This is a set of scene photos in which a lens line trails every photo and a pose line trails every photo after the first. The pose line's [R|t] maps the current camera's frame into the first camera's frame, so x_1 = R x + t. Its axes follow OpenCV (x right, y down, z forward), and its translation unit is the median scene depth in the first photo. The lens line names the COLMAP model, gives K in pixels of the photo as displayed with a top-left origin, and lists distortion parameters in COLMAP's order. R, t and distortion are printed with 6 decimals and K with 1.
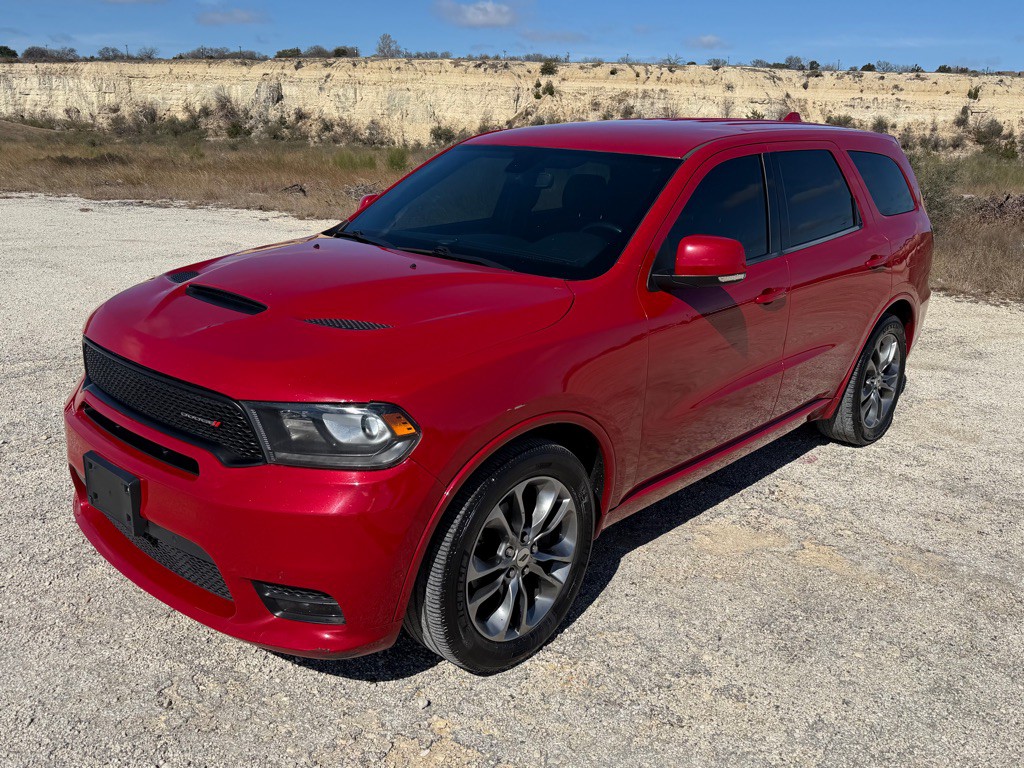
lens RADIAL K [[886.8, 0, 515.3], [0, 886.8, 386.0], [0, 0, 1]] dist [0.046591, -0.041778]
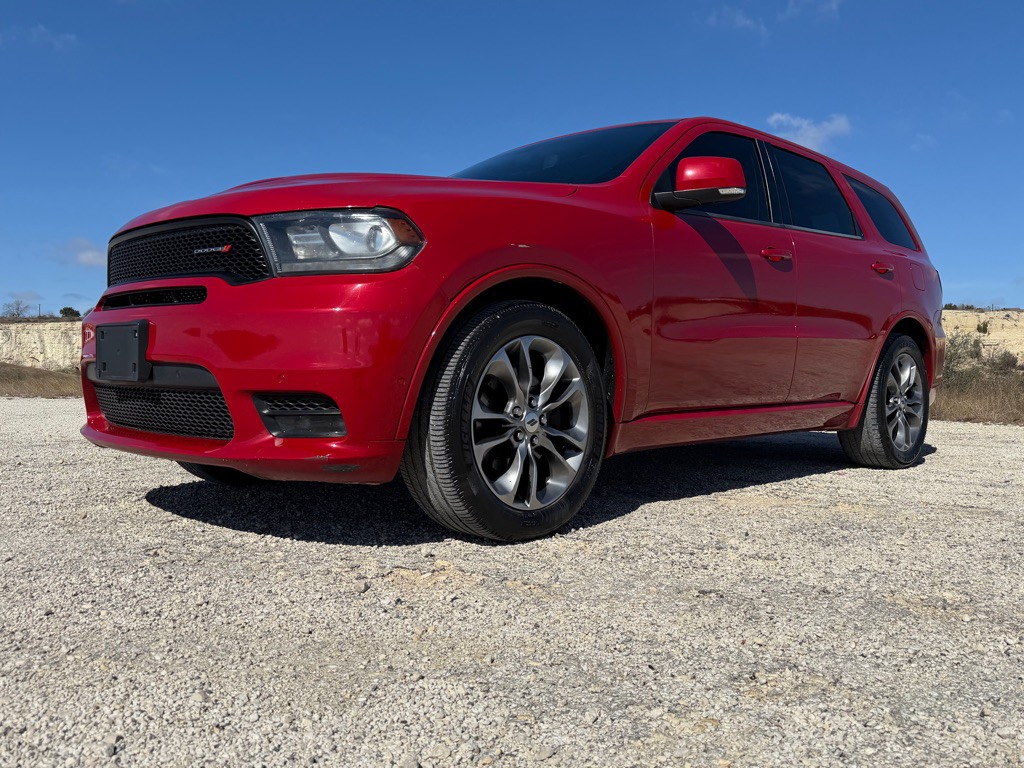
lens RADIAL K [[886.8, 0, 508.6], [0, 886.8, 380.9], [0, 0, 1]] dist [0.046591, -0.041778]
pose [[0.999152, -0.020863, -0.035489, 0.016573], [0.010542, 0.962990, -0.269331, 0.360223], [0.039795, 0.268729, 0.962393, 0.051805]]
